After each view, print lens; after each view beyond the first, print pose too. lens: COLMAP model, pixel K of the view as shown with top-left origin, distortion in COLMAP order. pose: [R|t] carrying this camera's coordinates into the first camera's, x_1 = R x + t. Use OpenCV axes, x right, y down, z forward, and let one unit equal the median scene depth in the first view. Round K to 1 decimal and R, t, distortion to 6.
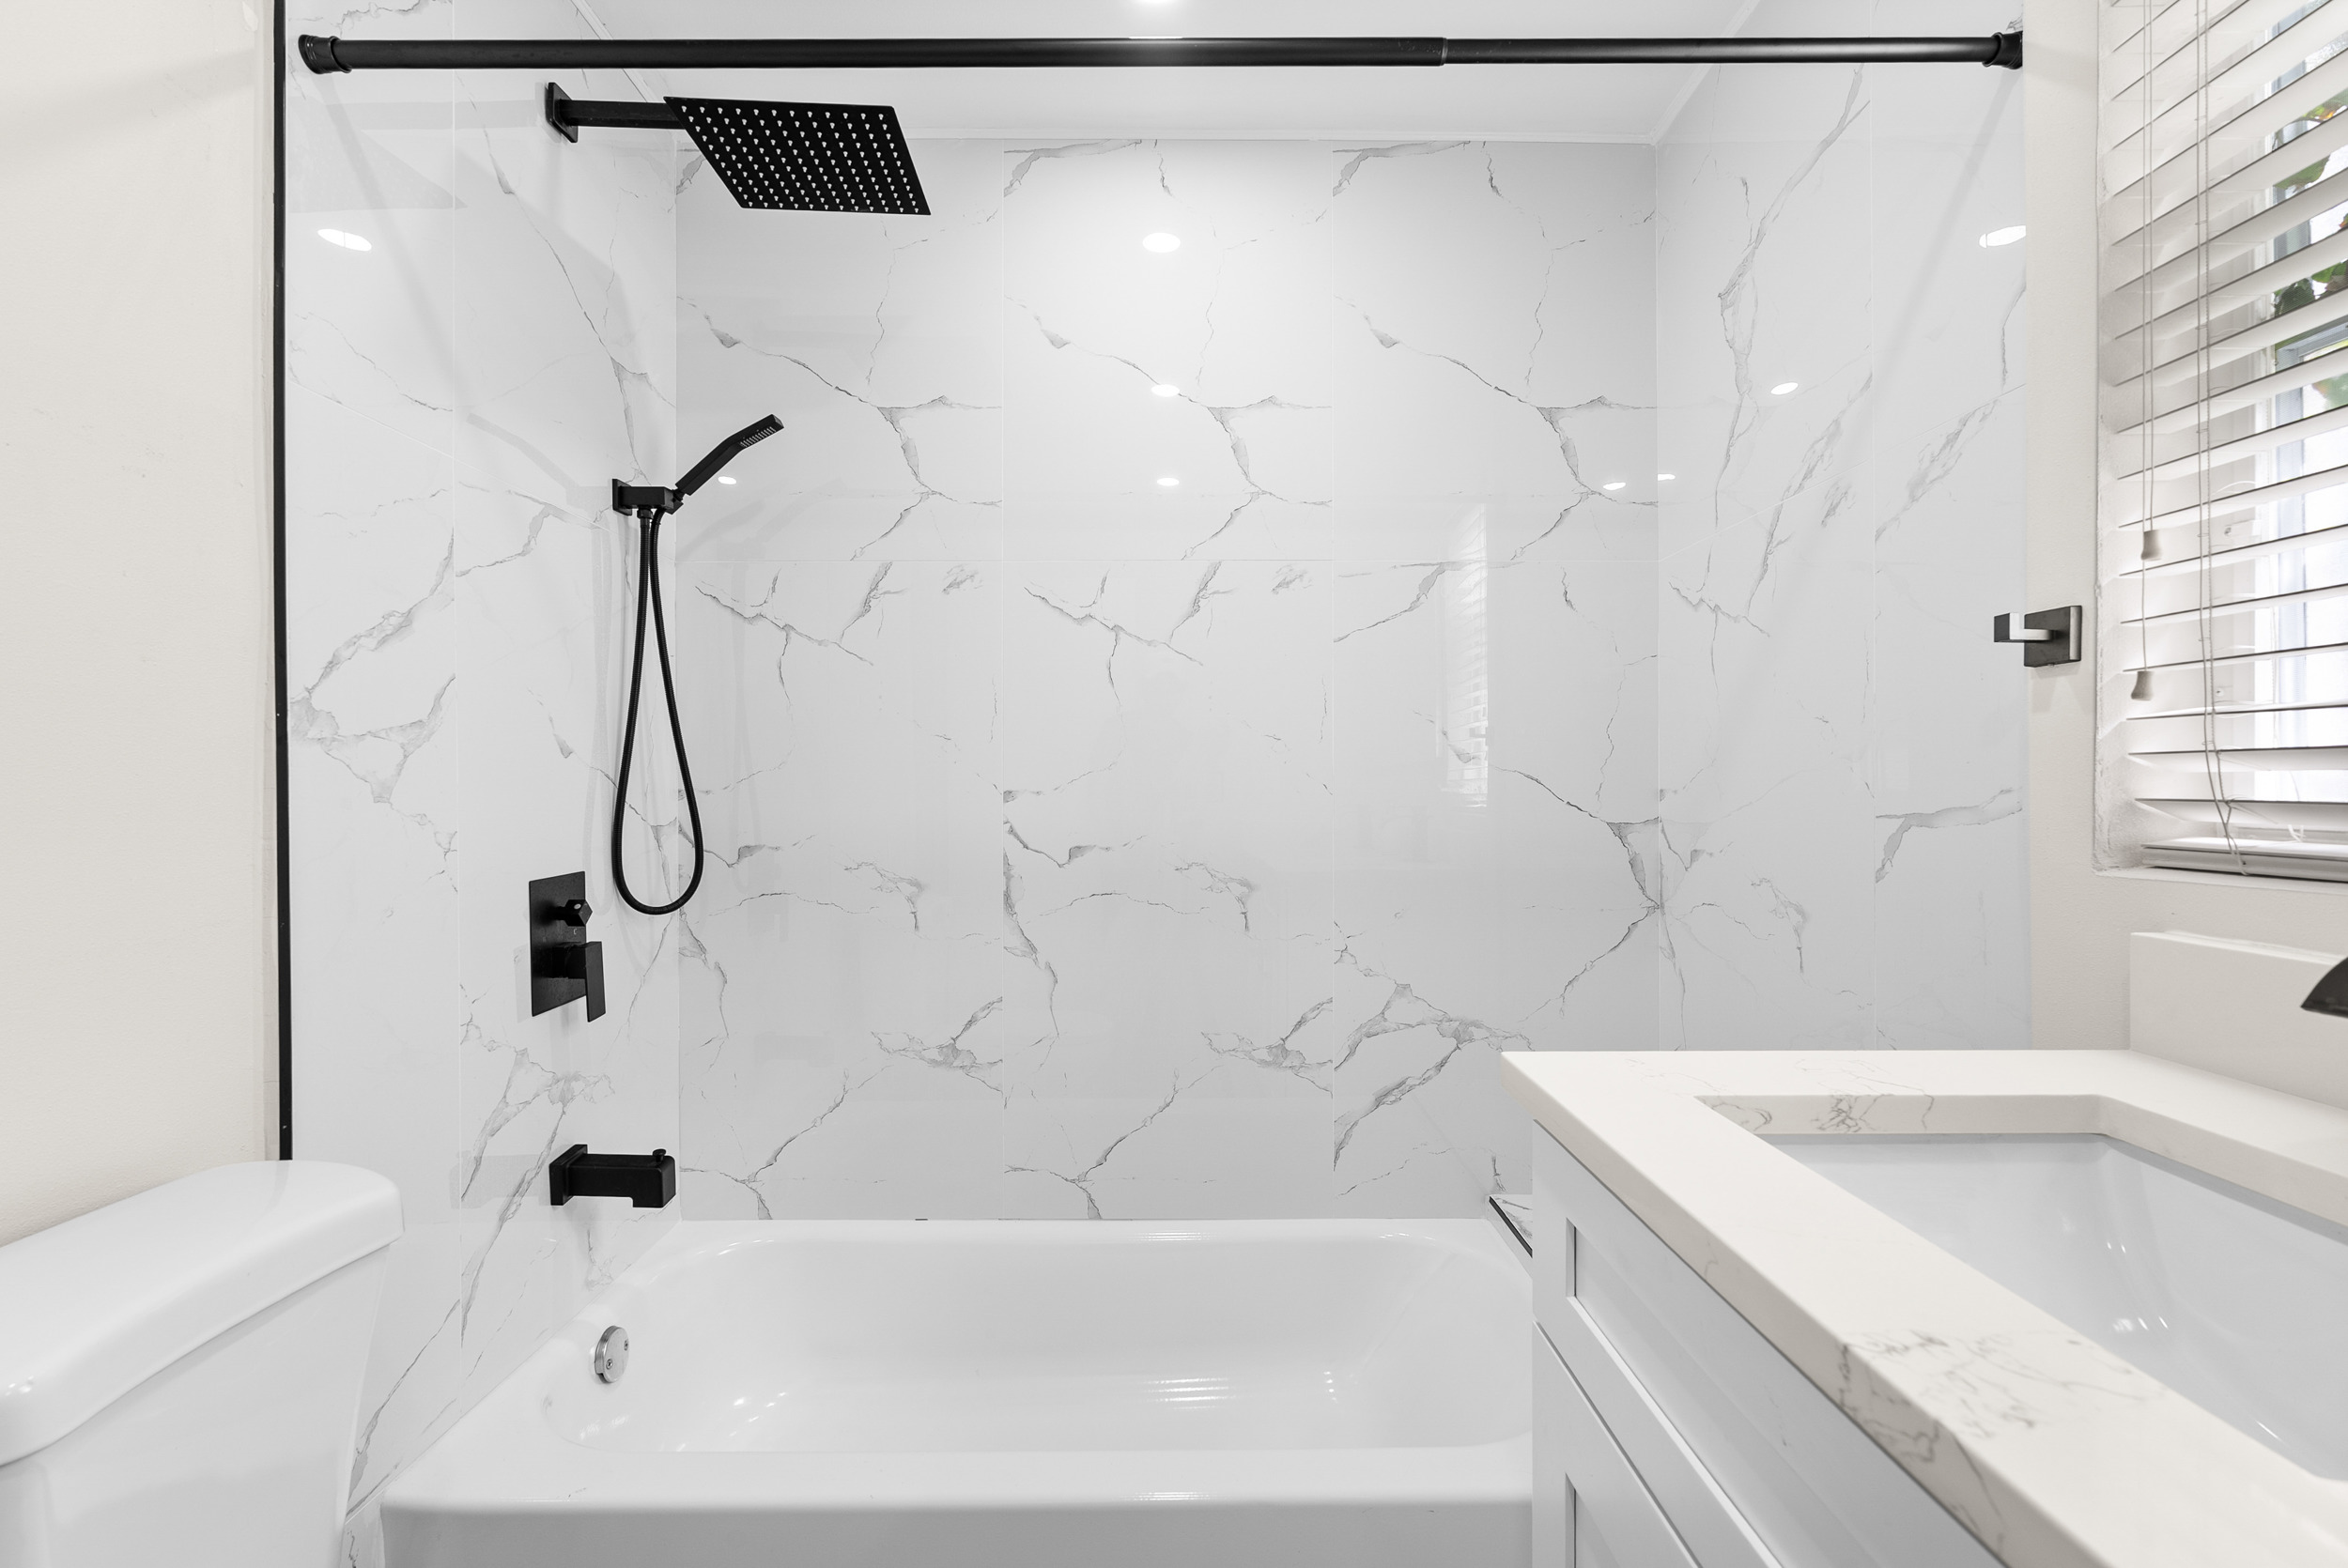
lens RADIAL K [[1058.0, 0, 1170.5], [0, 1058.0, 784.9], [0, 0, 1]] dist [-0.006908, 0.003000]
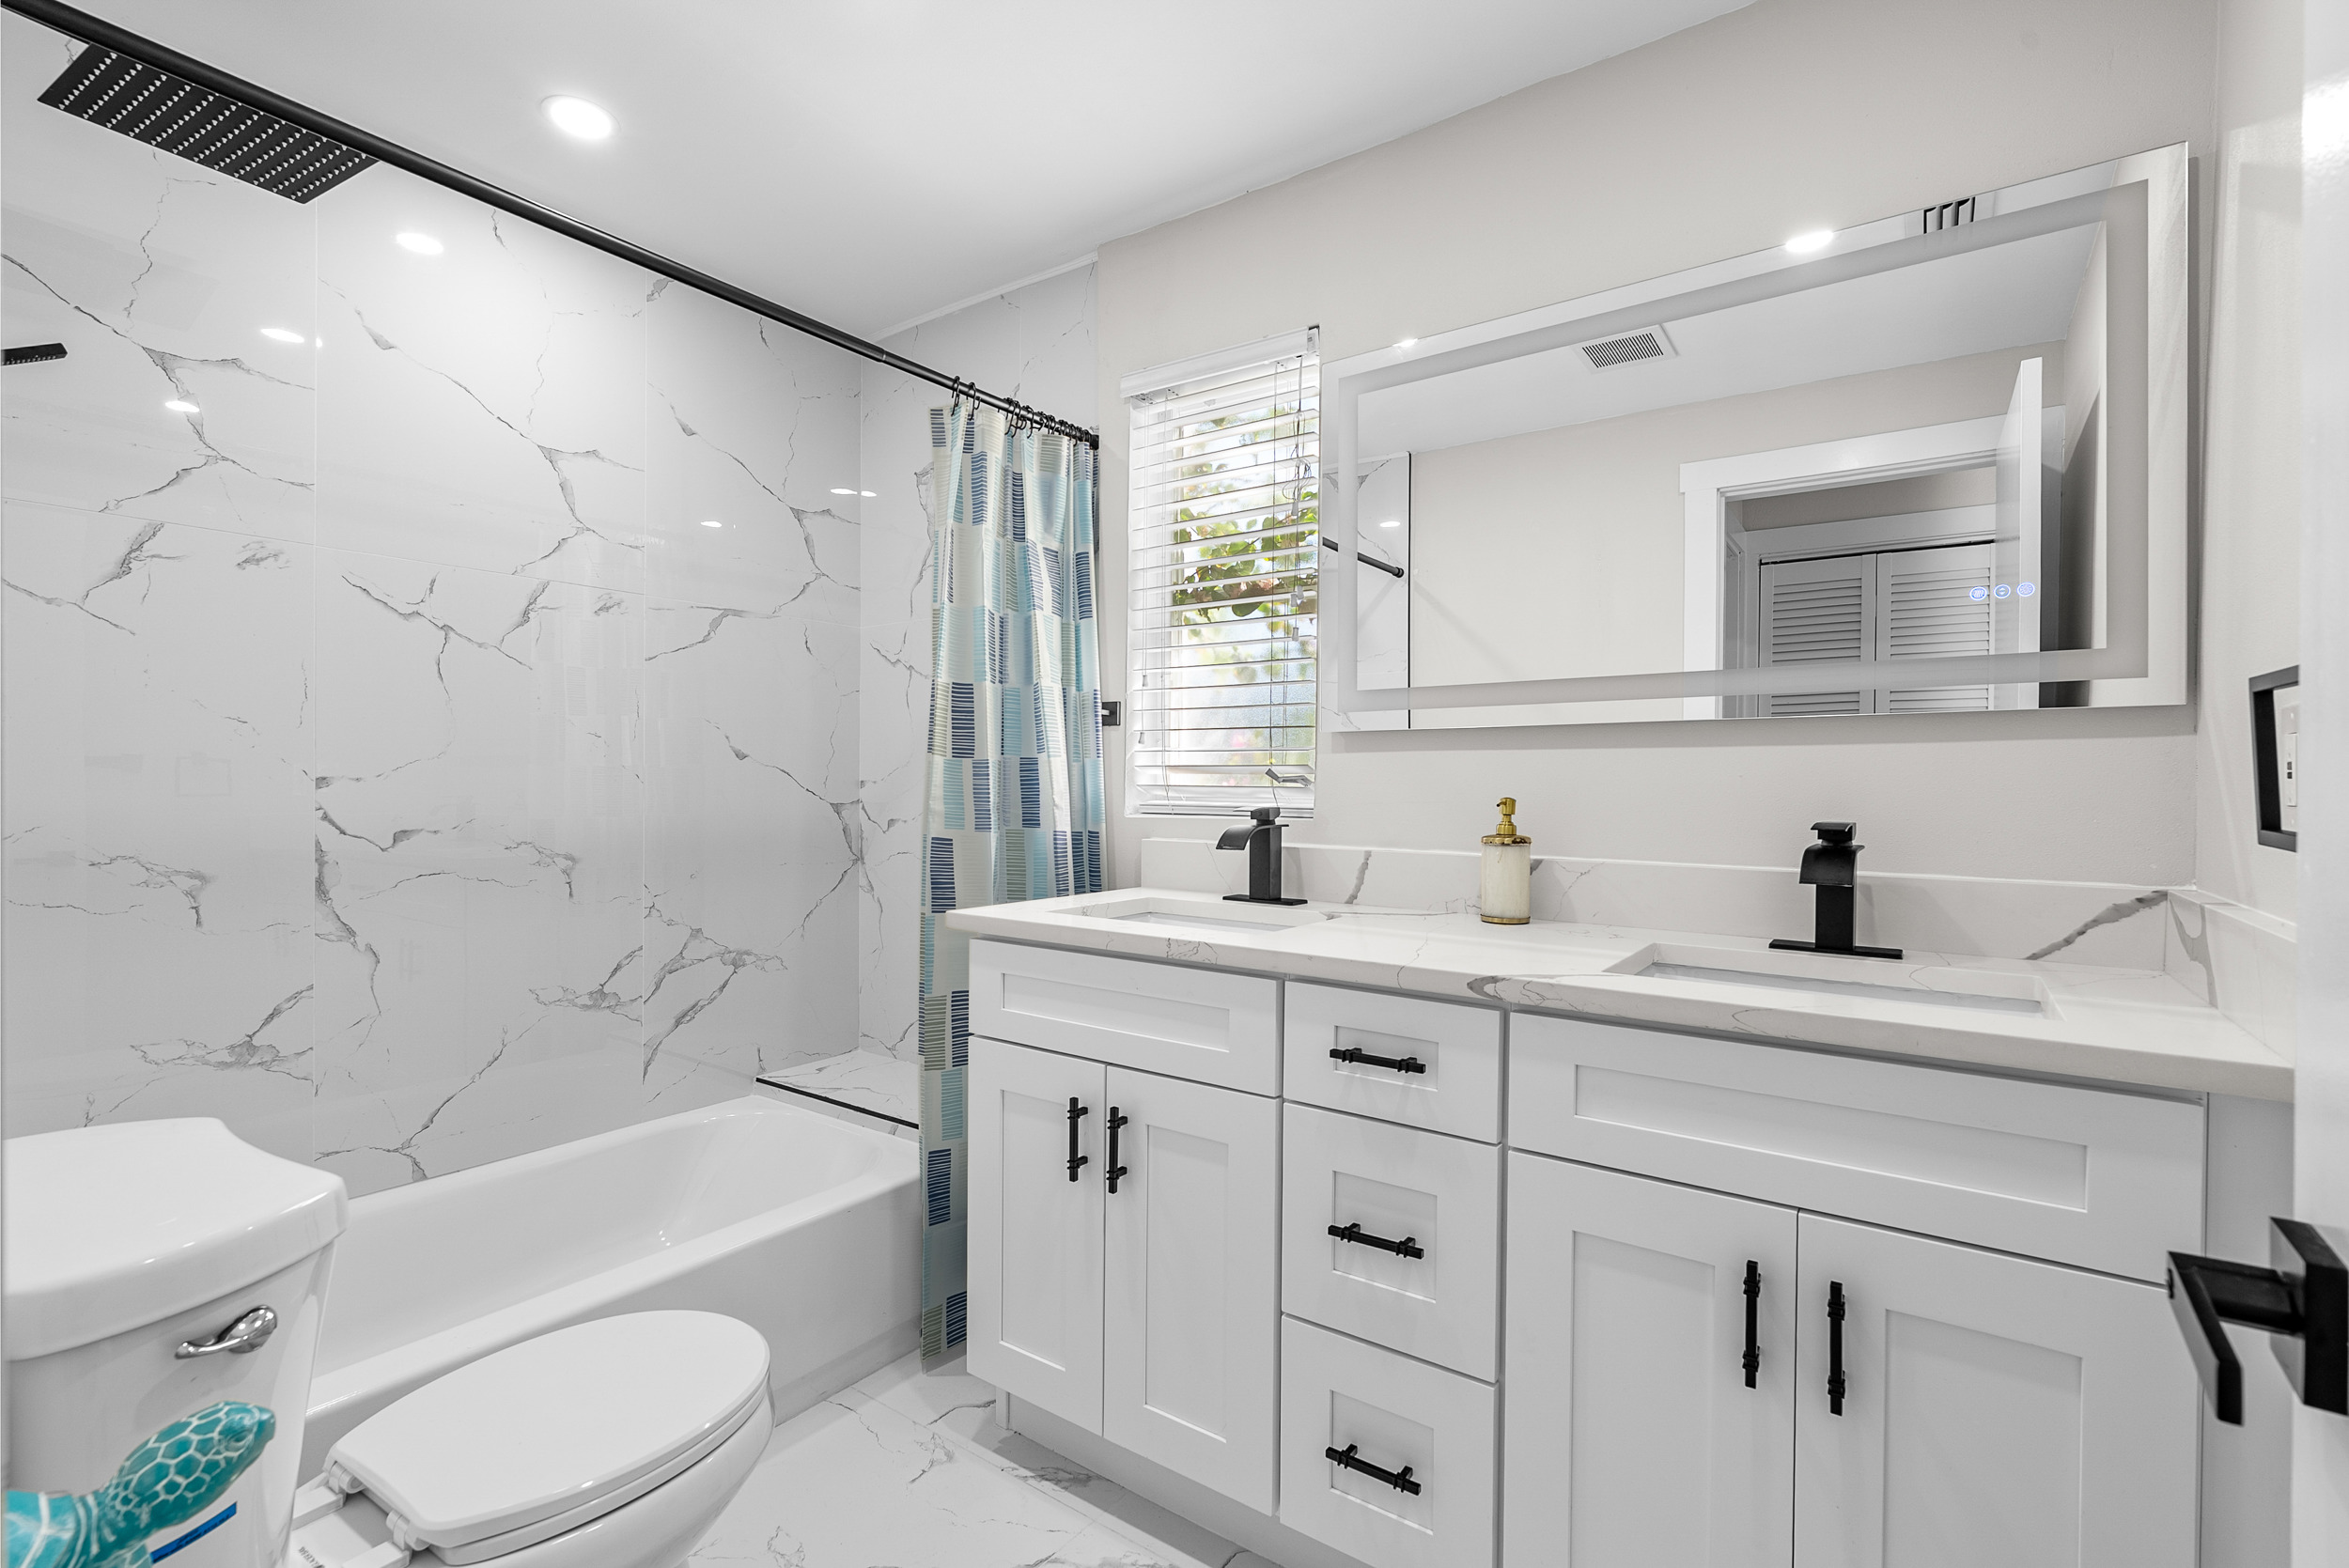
lens RADIAL K [[1058.5, 0, 1179.9], [0, 1058.5, 789.5], [0, 0, 1]] dist [-0.006908, 0.003000]
pose [[0.579776, 0.001060, 0.814775, -0.495008], [-0.007693, 0.999962, 0.004174, 0.006935], [-0.814740, -0.008688, 0.579762, -0.237027]]
